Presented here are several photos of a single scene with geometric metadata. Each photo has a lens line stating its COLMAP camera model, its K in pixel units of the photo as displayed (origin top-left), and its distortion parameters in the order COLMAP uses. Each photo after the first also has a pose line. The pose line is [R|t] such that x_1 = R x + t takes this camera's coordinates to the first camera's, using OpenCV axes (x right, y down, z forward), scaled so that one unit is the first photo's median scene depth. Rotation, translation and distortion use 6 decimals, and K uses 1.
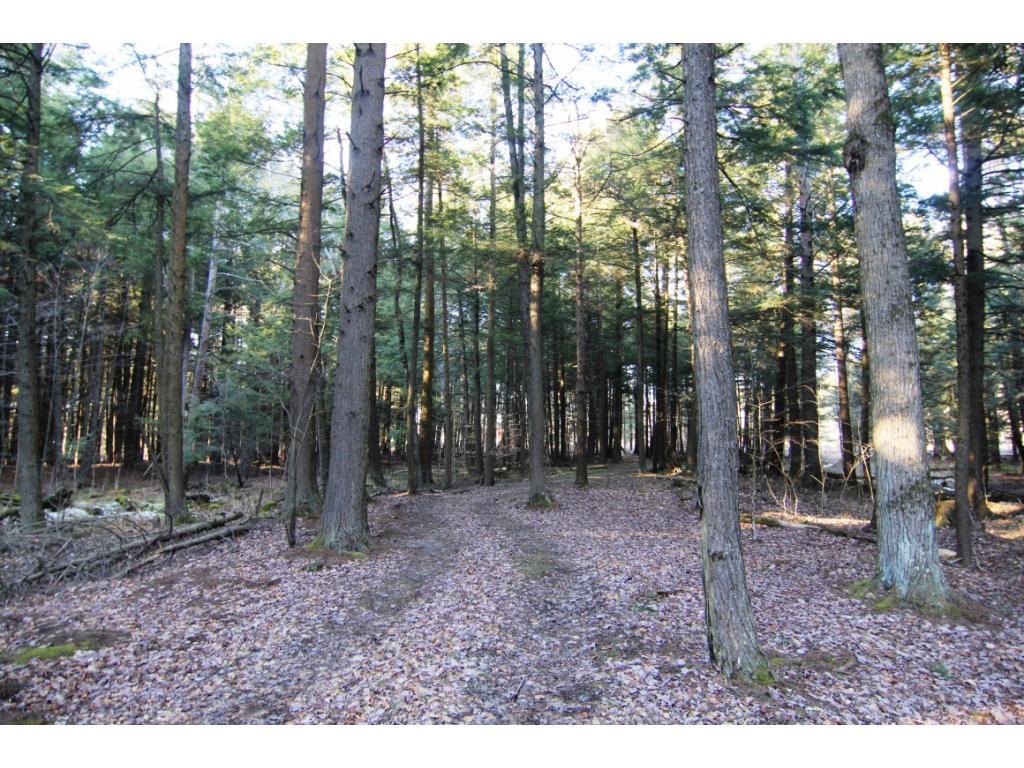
lens RADIAL K [[565.4, 0, 511.3], [0, 565.4, 382.0], [0, 0, 1]] dist [-0.014185, -0.002455]
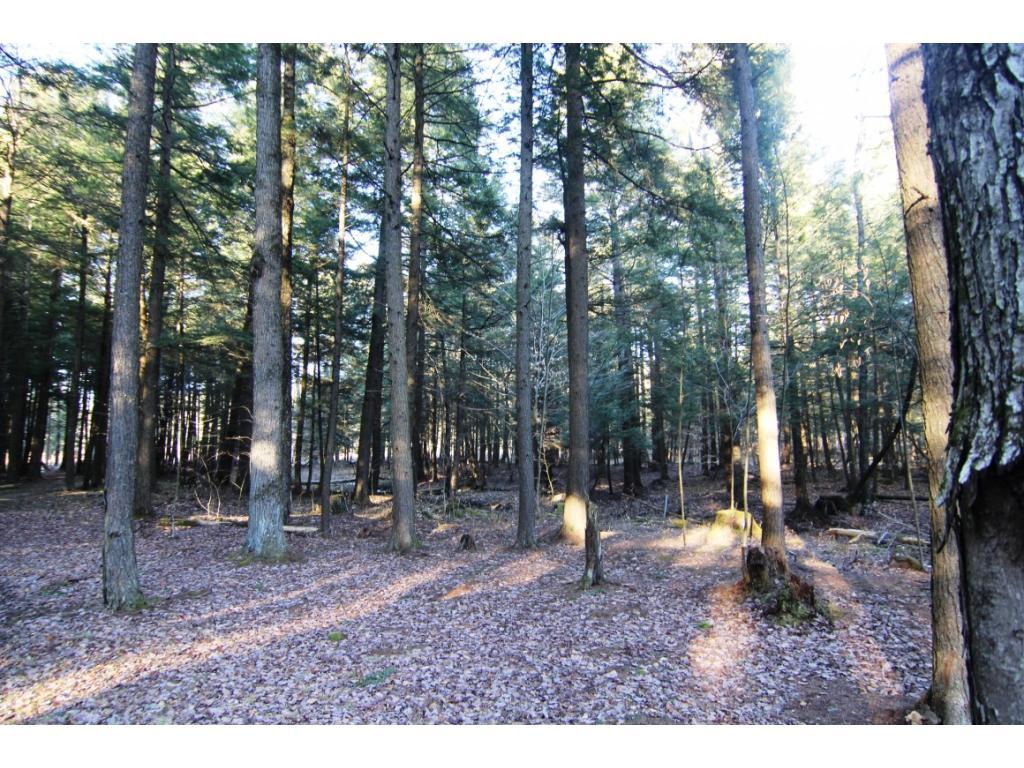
lens RADIAL K [[565.4, 0, 509.4], [0, 565.4, 385.0], [0, 0, 1]] dist [-0.014185, -0.002455]
pose [[0.634043, 0.073828, 0.769765, -0.026103], [-0.063782, 0.997033, -0.043089, -0.016944], [-0.770663, -0.021777, 0.636871, -0.130302]]
